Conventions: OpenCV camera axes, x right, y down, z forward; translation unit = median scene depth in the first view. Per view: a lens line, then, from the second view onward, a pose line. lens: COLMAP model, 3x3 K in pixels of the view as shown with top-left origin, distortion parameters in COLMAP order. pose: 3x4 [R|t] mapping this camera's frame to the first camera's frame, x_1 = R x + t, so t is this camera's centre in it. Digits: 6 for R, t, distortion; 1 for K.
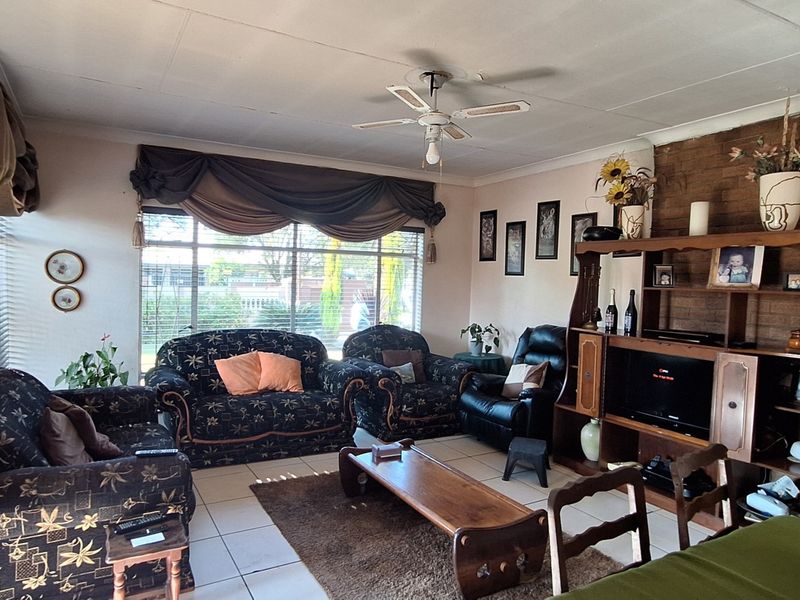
lens RADIAL K [[528.4, 0, 380.4], [0, 528.4, 298.1], [0, 0, 1]] dist [0.000359, 0.002322]
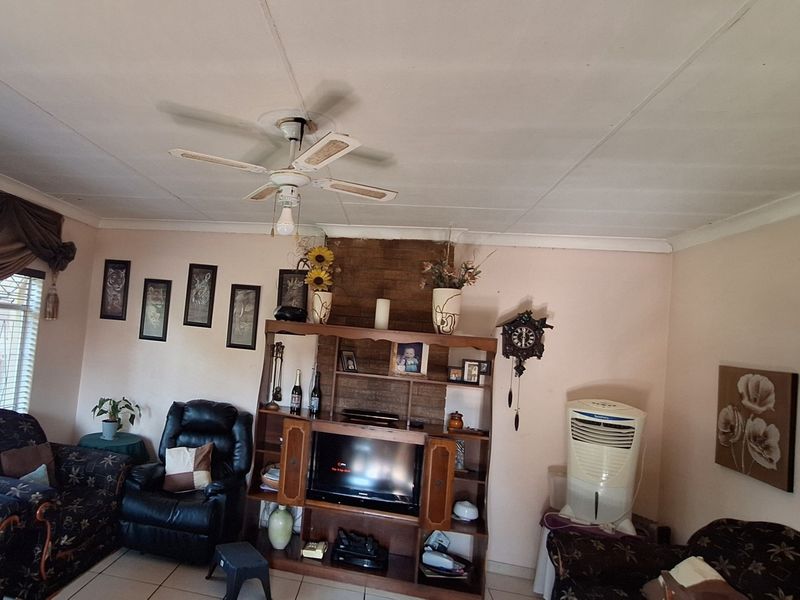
lens RADIAL K [[511.0, 0, 260.9], [0, 511.0, 303.5], [0, 0, 1]] dist [-0.000409, 0.000276]
pose [[0.657613, 0.069641, 0.750130, -0.340503], [-0.044760, 0.997571, -0.053373, -0.085619], [-0.752025, 0.001523, 0.659133, 0.398324]]
